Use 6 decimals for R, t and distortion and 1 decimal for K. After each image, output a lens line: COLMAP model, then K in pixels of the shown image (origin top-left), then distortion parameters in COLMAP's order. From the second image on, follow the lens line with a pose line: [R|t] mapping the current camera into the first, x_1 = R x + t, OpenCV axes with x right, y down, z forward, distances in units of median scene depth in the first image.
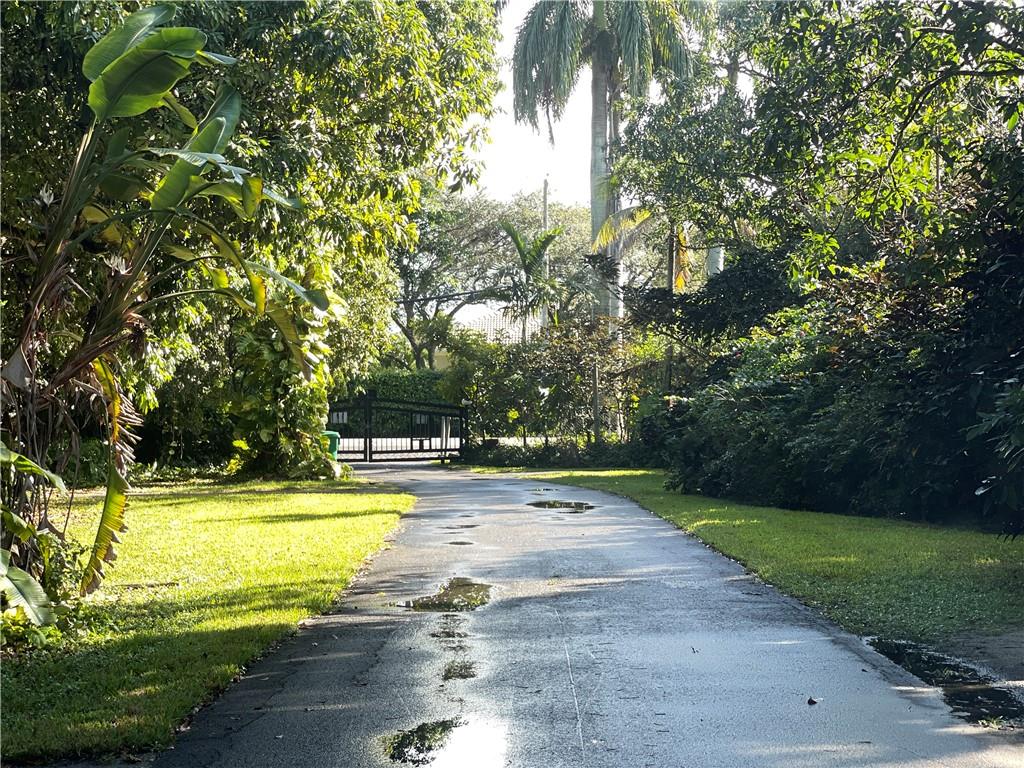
lens RADIAL K [[1909.3, 0, 512.0], [0, 1909.3, 384.0], [0, 0, 1]] dist [0.000127, -0.000707]
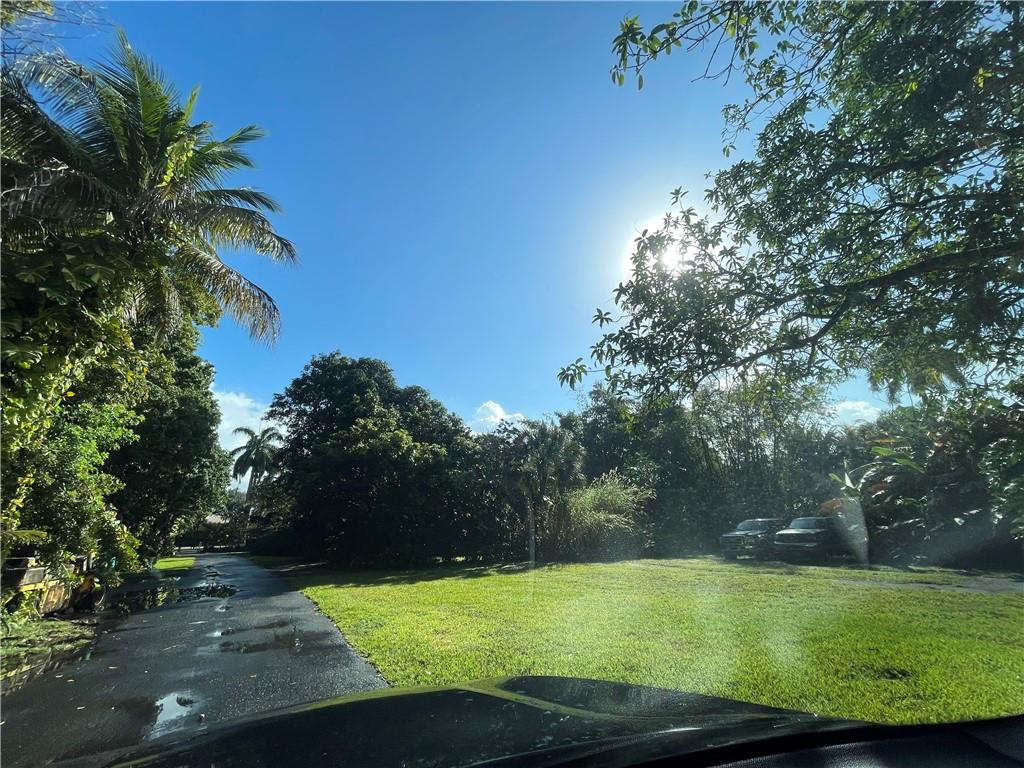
lens RADIAL K [[412.5, 0, 510.6], [0, 412.5, 387.0], [0, 0, 1]] dist [0.000455, -0.000021]
pose [[0.830062, 0.176056, 0.529151, -0.006820], [0.007753, 0.945124, -0.326619, -0.004644], [-0.557617, 0.275217, 0.783147, -0.307006]]
